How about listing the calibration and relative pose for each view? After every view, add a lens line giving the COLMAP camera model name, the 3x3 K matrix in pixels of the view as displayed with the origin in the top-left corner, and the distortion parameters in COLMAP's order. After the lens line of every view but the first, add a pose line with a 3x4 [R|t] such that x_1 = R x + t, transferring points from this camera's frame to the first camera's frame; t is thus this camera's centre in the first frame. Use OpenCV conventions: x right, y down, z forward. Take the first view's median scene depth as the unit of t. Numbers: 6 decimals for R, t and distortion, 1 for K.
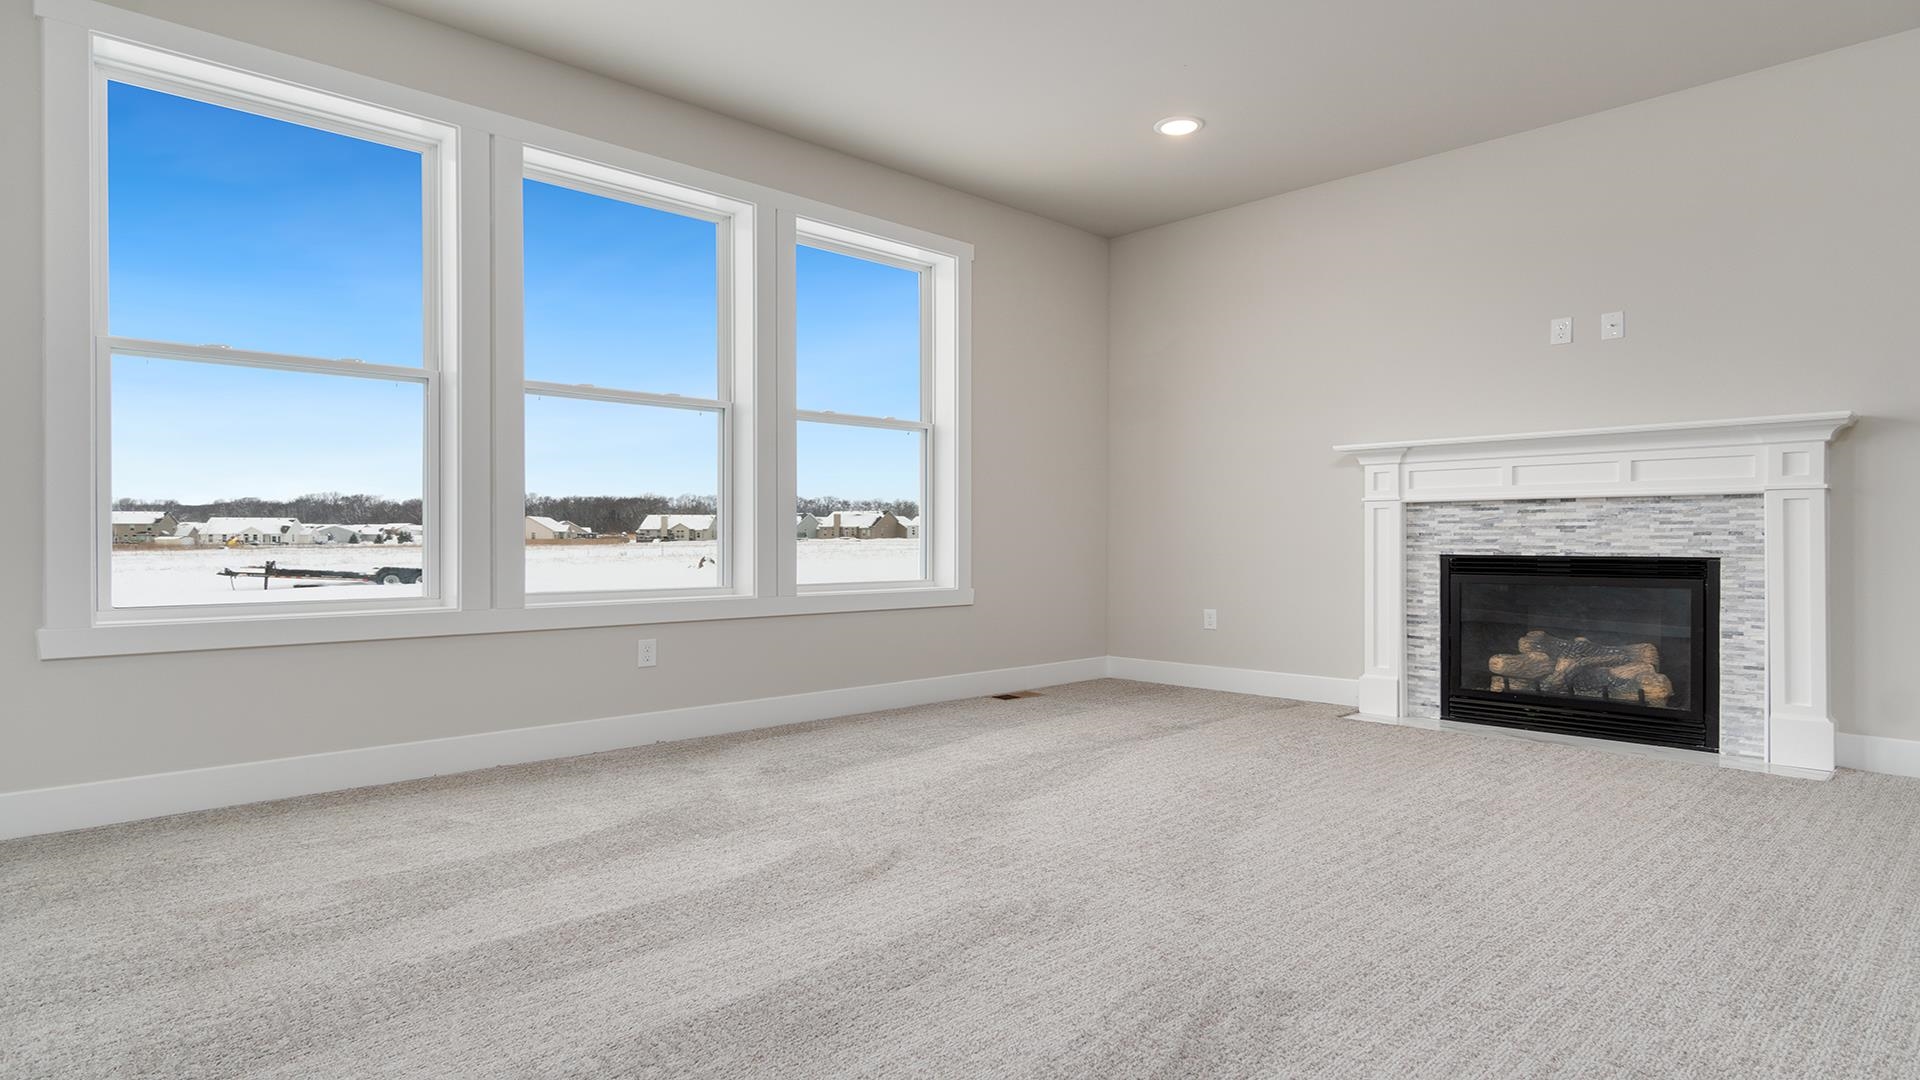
lens RADIAL K [[1041.8, 0, 952.0], [0, 1041.8, 535.1], [0, 0, 1]] dist [0.005486, 0.000051]
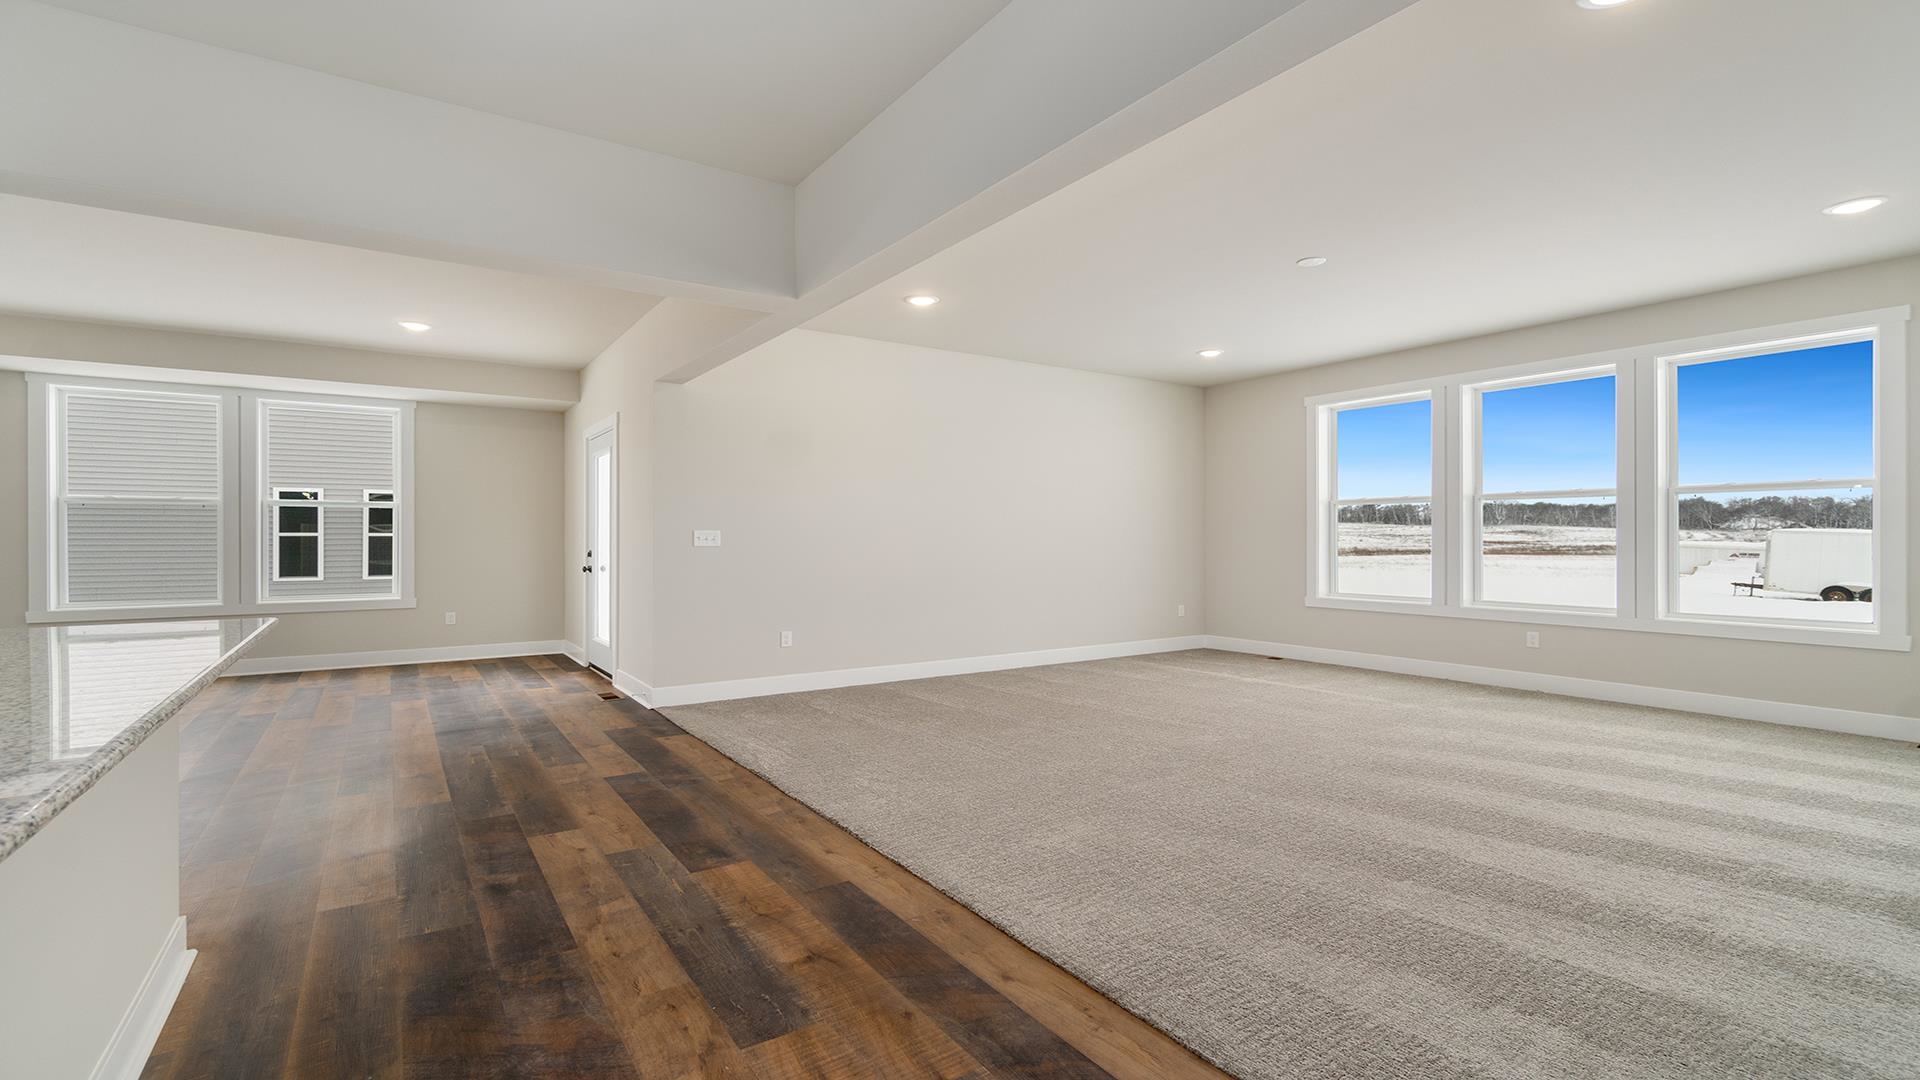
lens RADIAL K [[857.1, 0, 957.7], [0, 857.1, 547.9], [0, 0, 1]] dist [-0.001976, -0.000082]
pose [[-0.164489, 0.009400, -0.986334, 1.220576], [0.004500, 0.999951, 0.008779, -0.057303], [0.986369, -0.002994, -0.164523, 0.238830]]
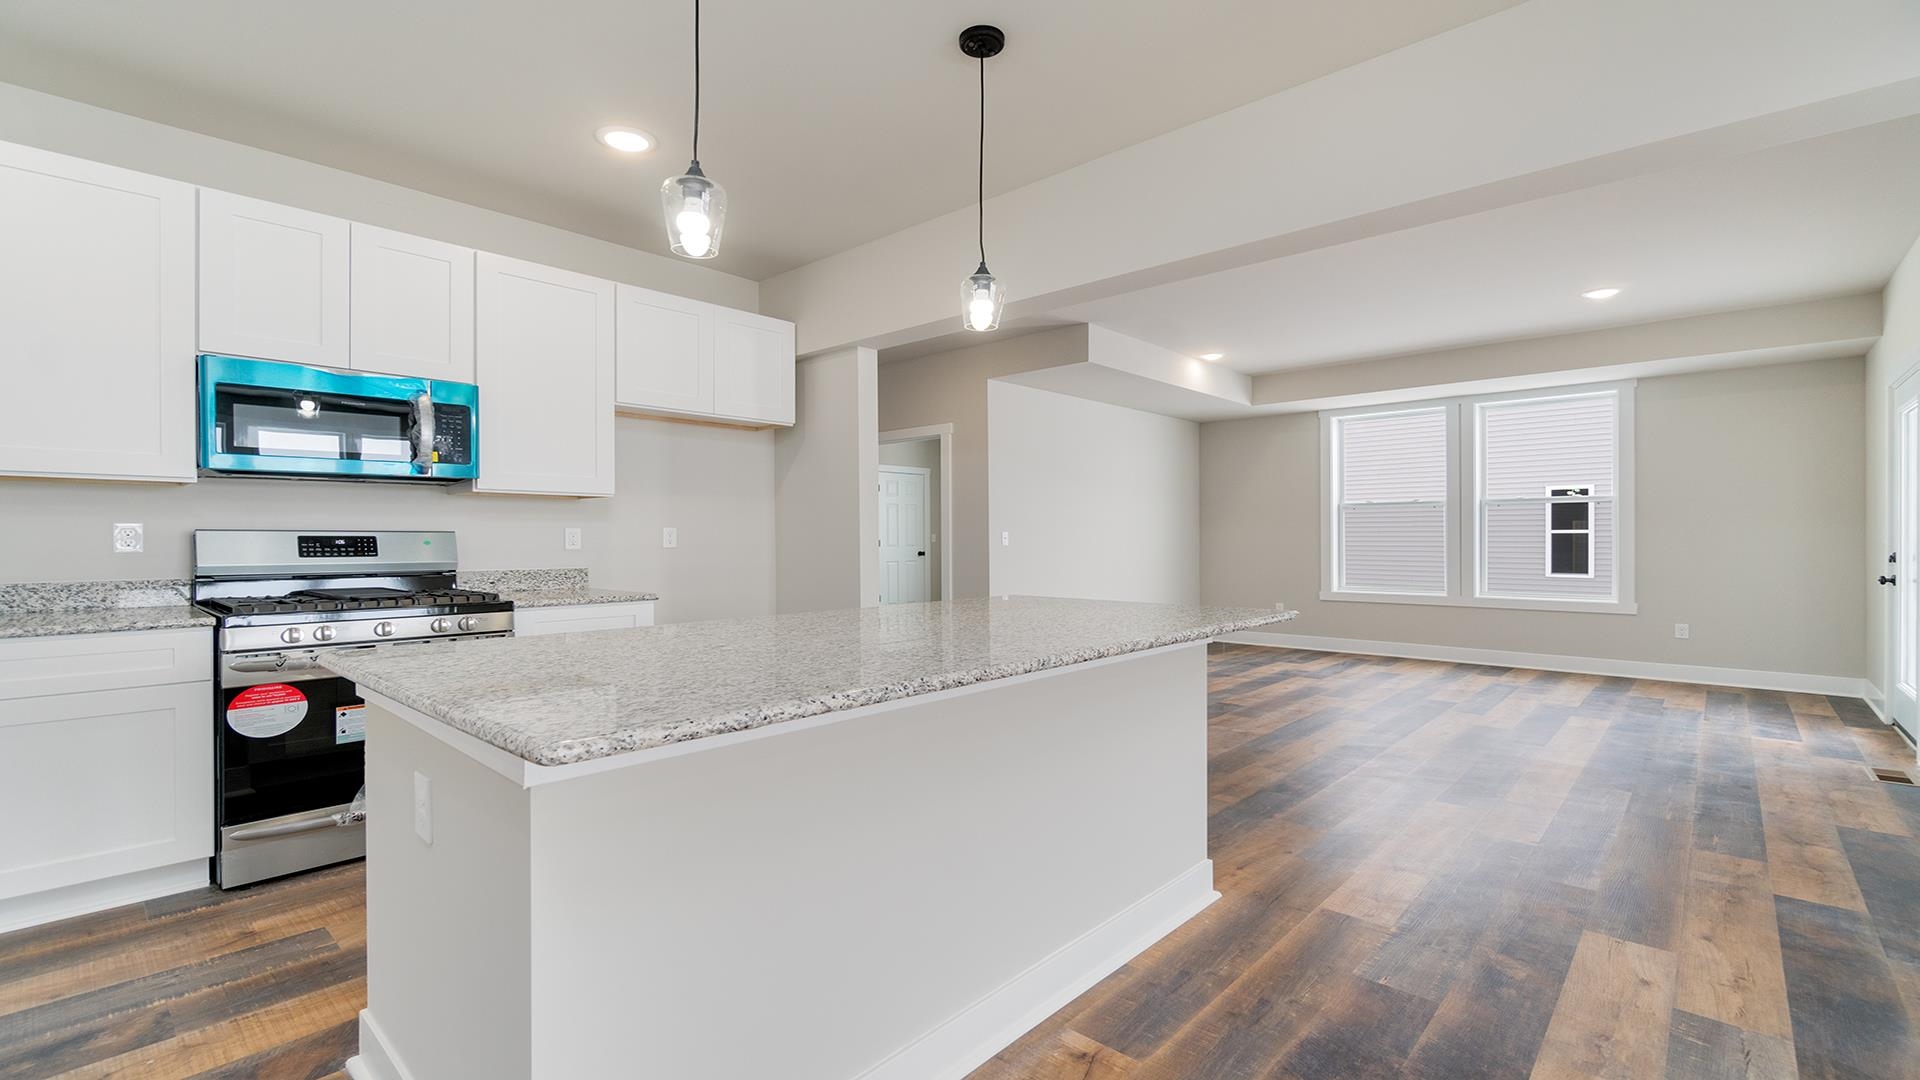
lens RADIAL K [[838.1, 0, 960.0], [0, 838.1, 540.0], [0, 0, 1]] dist [0.002003, 0.000214]
pose [[-0.997541, 0.000635, -0.070076, 1.006687], [0.000700, 0.999999, -0.000898, -0.057317], [0.070076, -0.000945, -0.997541, 0.268657]]
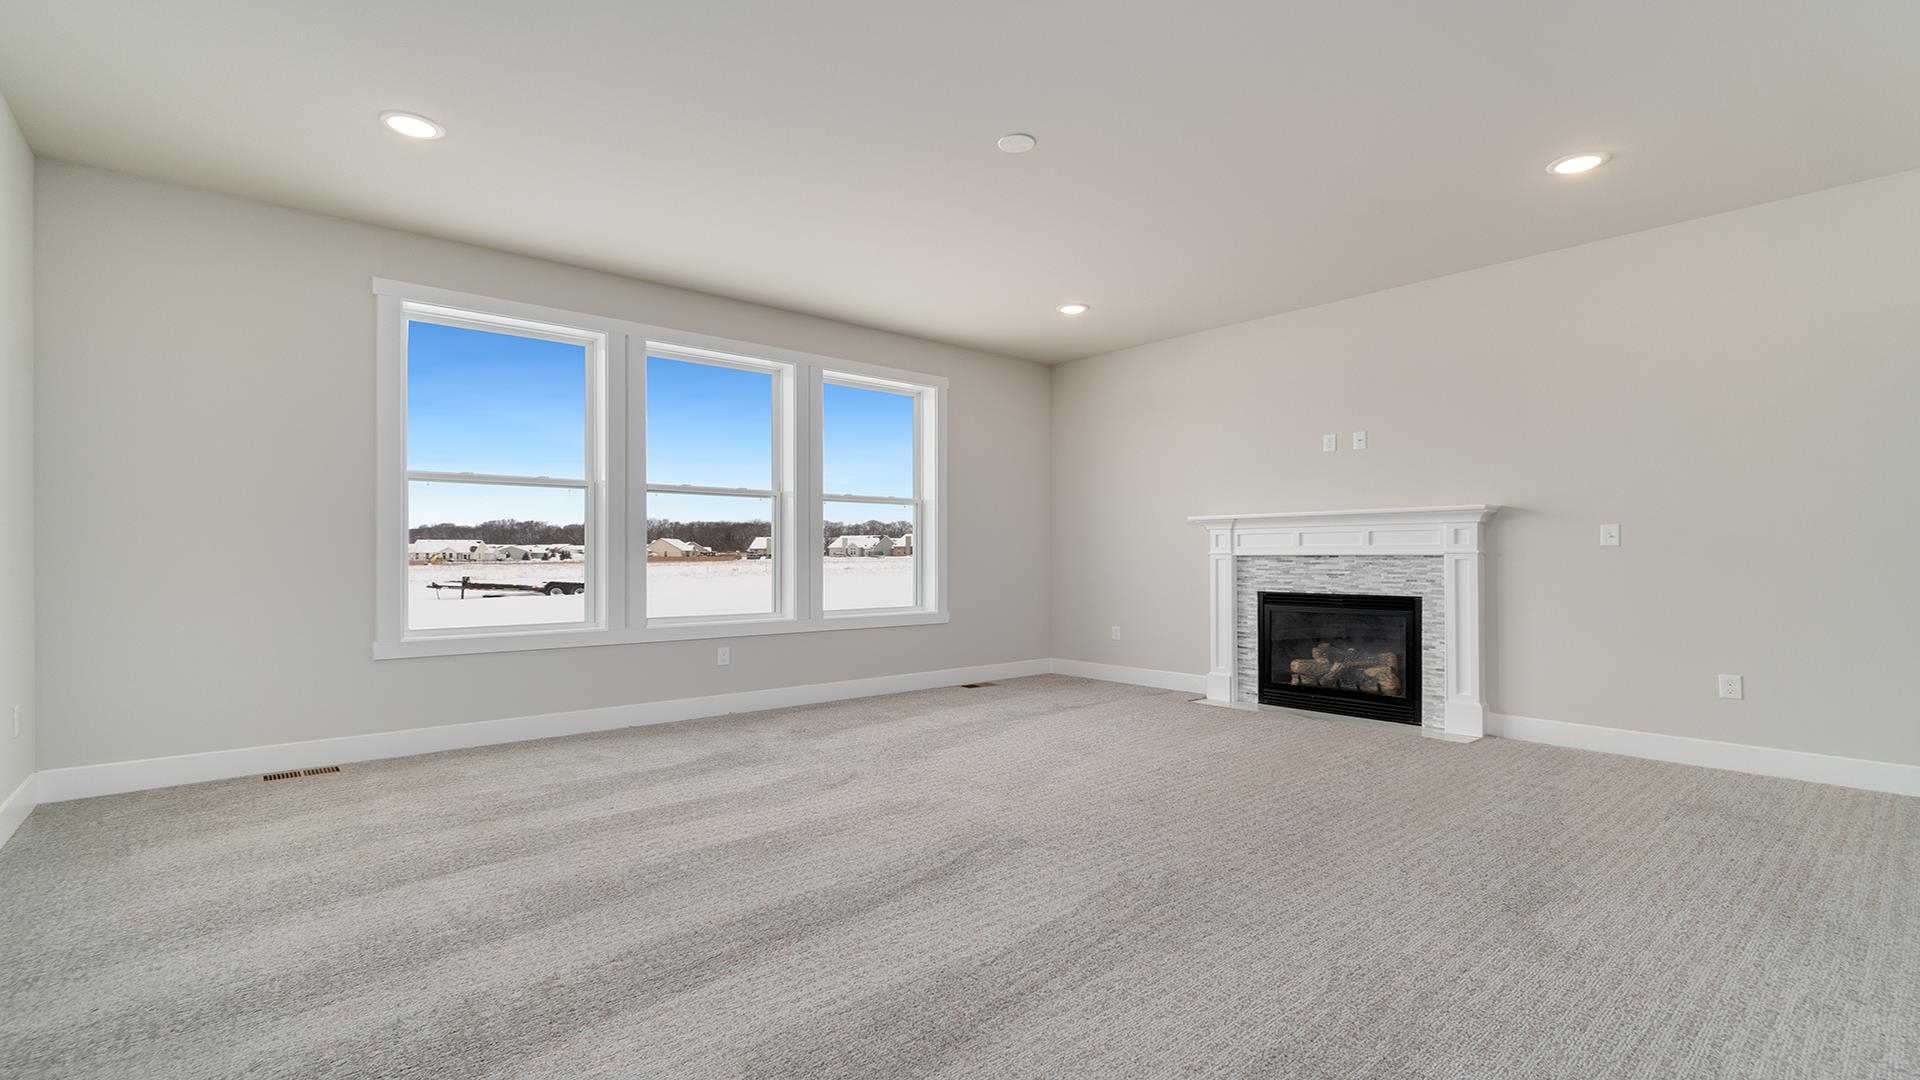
lens RADIAL K [[857.1, 0, 957.7], [0, 857.1, 547.9], [0, 0, 1]] dist [-0.001976, -0.000082]
pose [[0.998569, -0.001264, -0.053467, 0.116913], [0.000962, 0.999983, -0.005671, -0.038439], [0.053473, 0.005612, 0.998554, -0.244891]]
